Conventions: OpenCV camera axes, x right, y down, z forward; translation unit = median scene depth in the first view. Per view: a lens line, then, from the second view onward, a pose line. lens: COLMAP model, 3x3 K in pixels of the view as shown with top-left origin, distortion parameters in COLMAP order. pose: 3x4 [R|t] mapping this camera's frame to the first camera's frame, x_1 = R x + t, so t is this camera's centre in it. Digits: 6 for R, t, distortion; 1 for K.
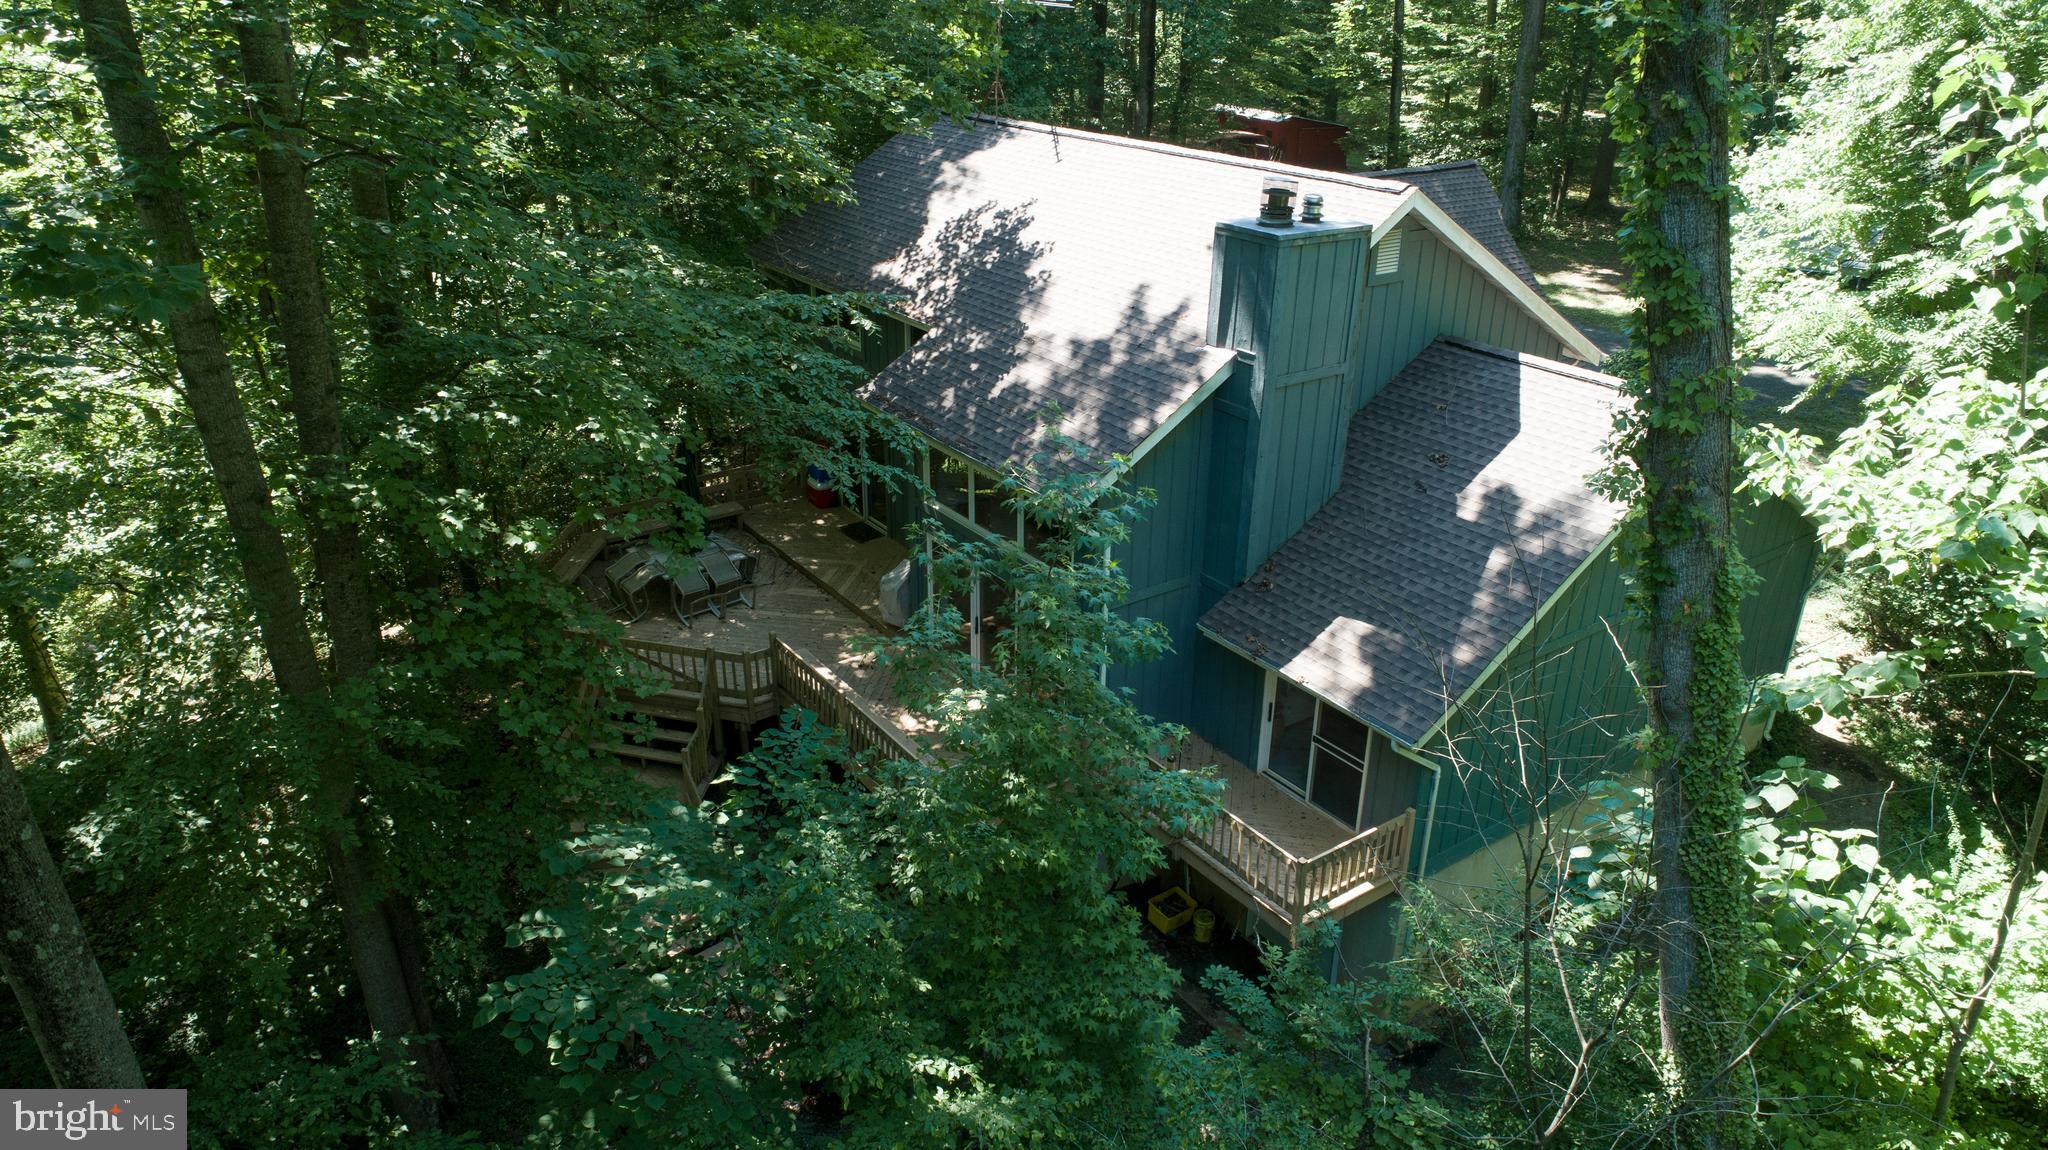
lens RADIAL K [[1334.1, 0, 1025.7], [0, 1334.1, 598.0], [0, 0, 1]] dist [0.007676, -0.001363]
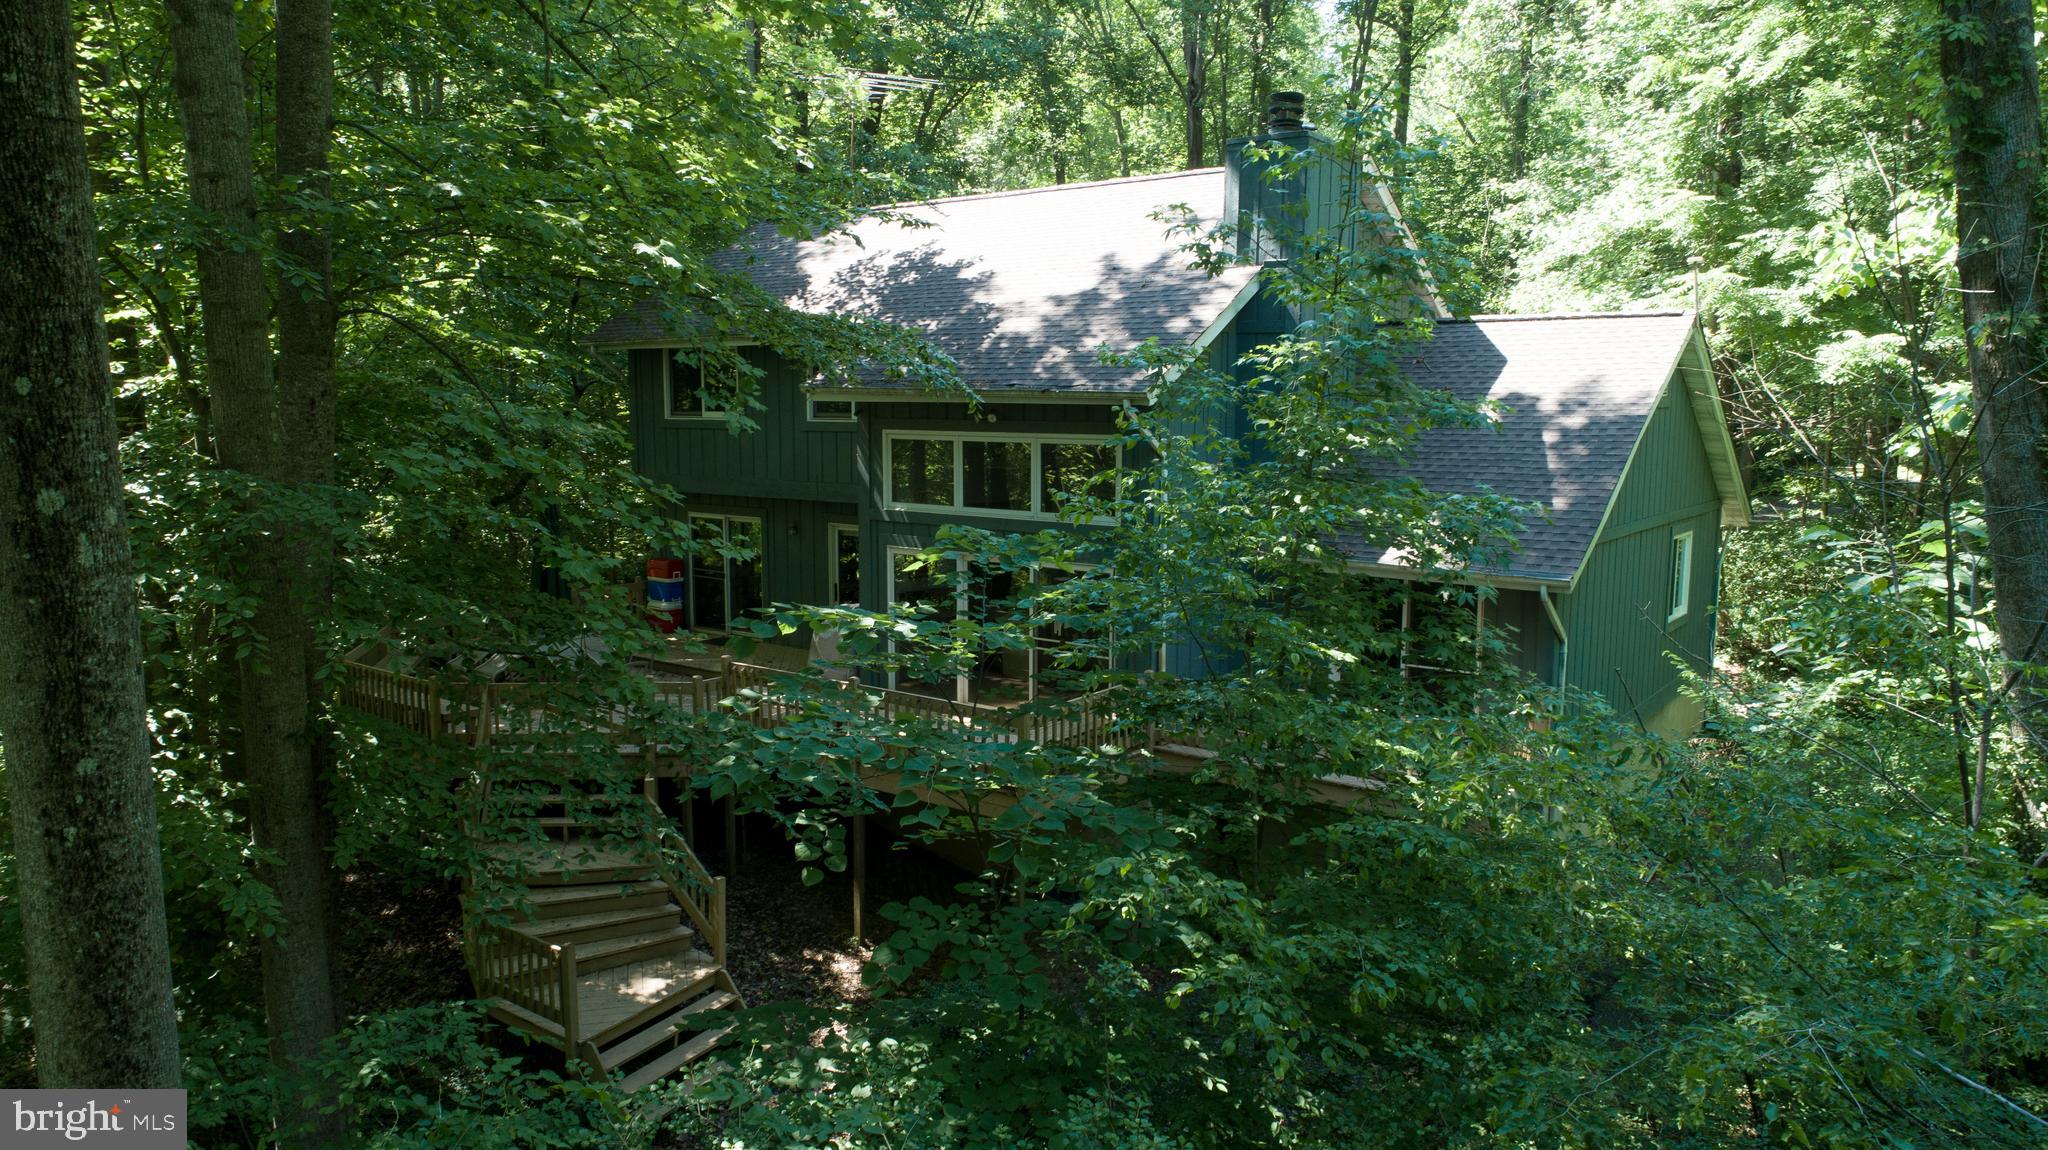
lens RADIAL K [[1334.1, 0, 1025.7], [0, 1334.1, 598.0], [0, 0, 1]] dist [0.007676, -0.001363]
pose [[0.952296, -0.061110, 0.298996, -0.258400], [0.145462, 0.952182, -0.268683, 0.240906], [-0.268279, 0.299358, 0.915648, 0.188092]]
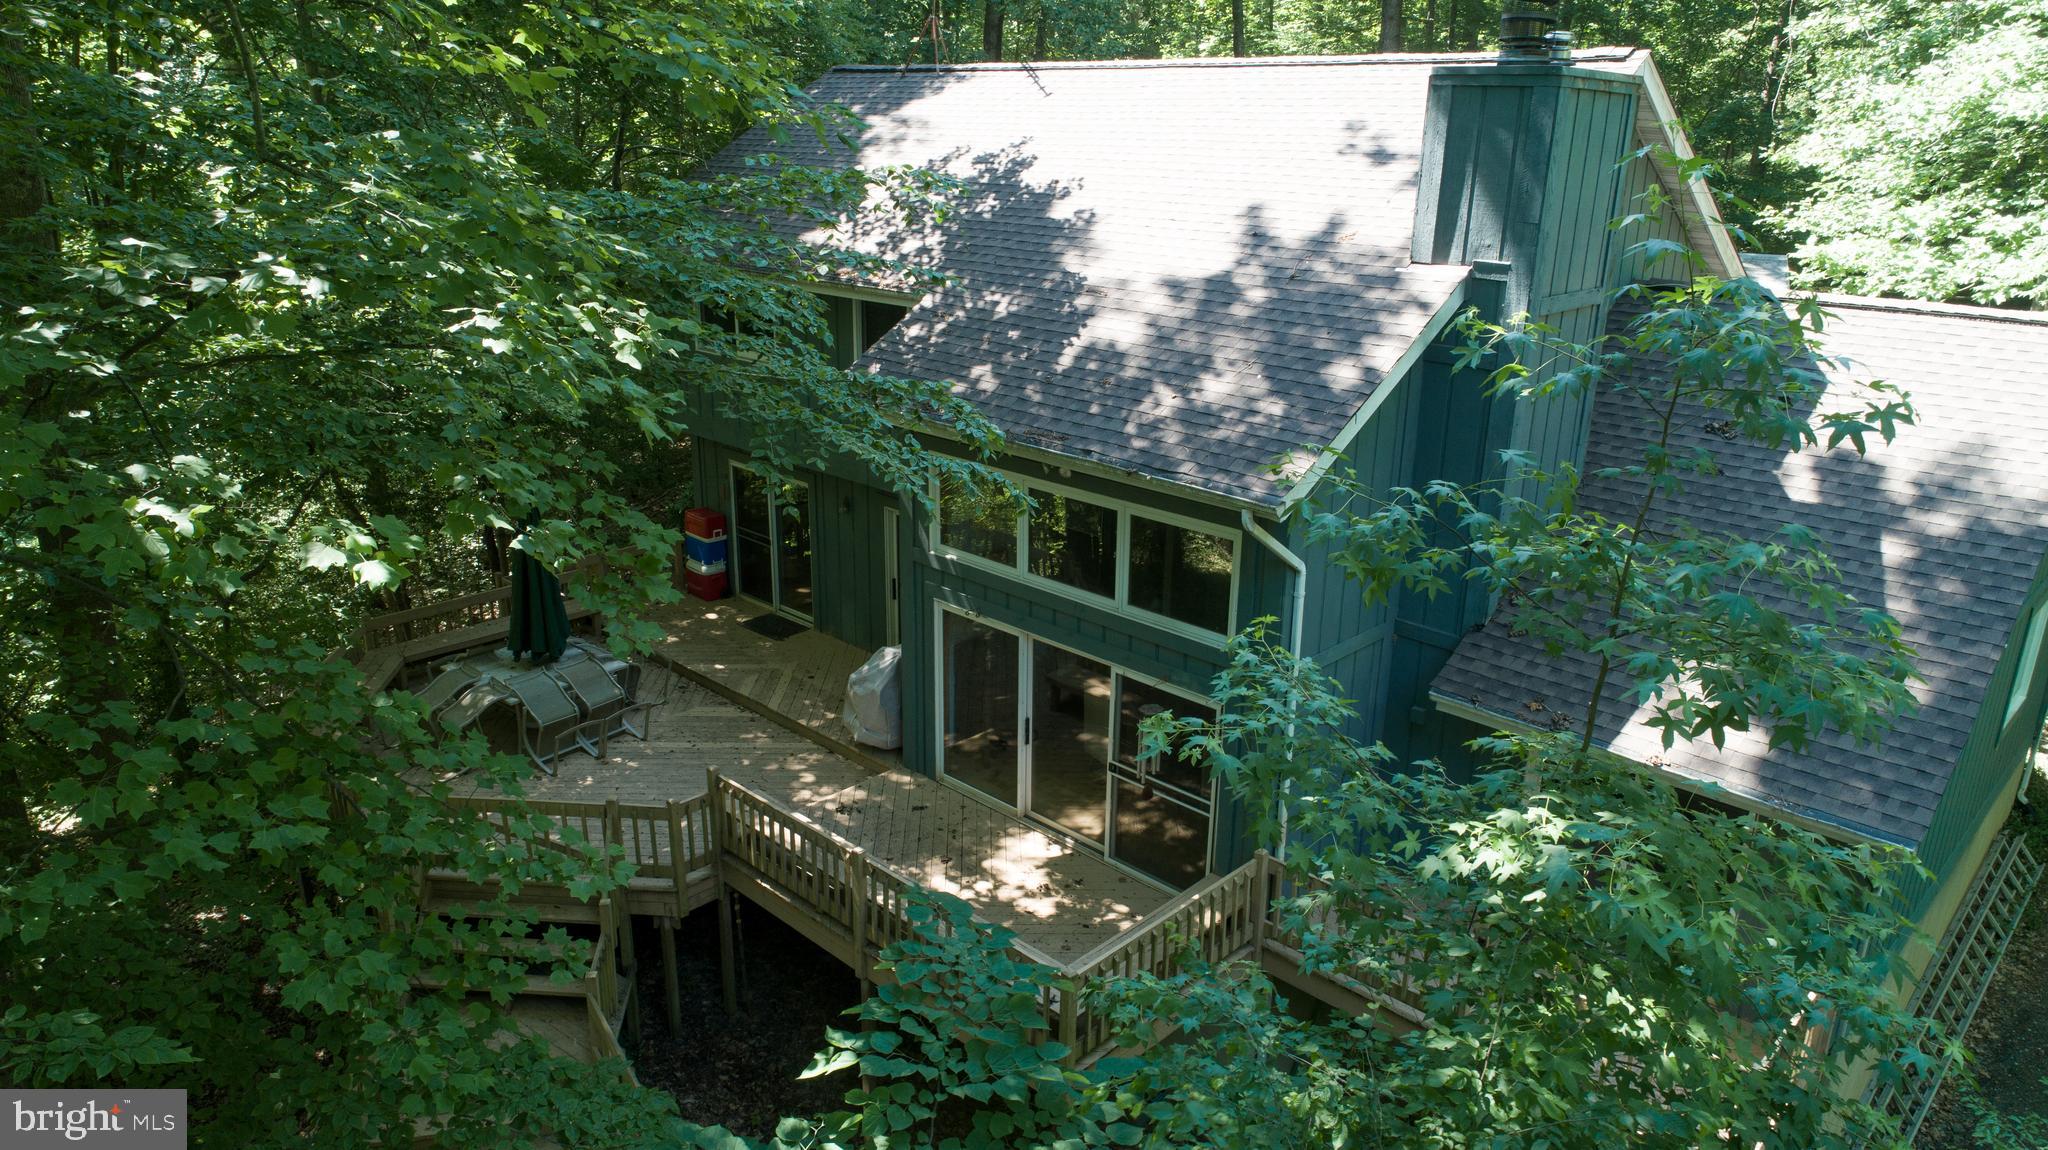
lens RADIAL K [[1350.9, 0, 1024.0], [0, 1350.9, 575.0], [0, 0, 1]] dist [-0.005344, 0.004793]
pose [[0.983010, -0.062601, 0.172548, -0.149621], [0.082004, 0.990794, -0.107718, 0.016900], [-0.164216, 0.120038, 0.979093, 0.341335]]
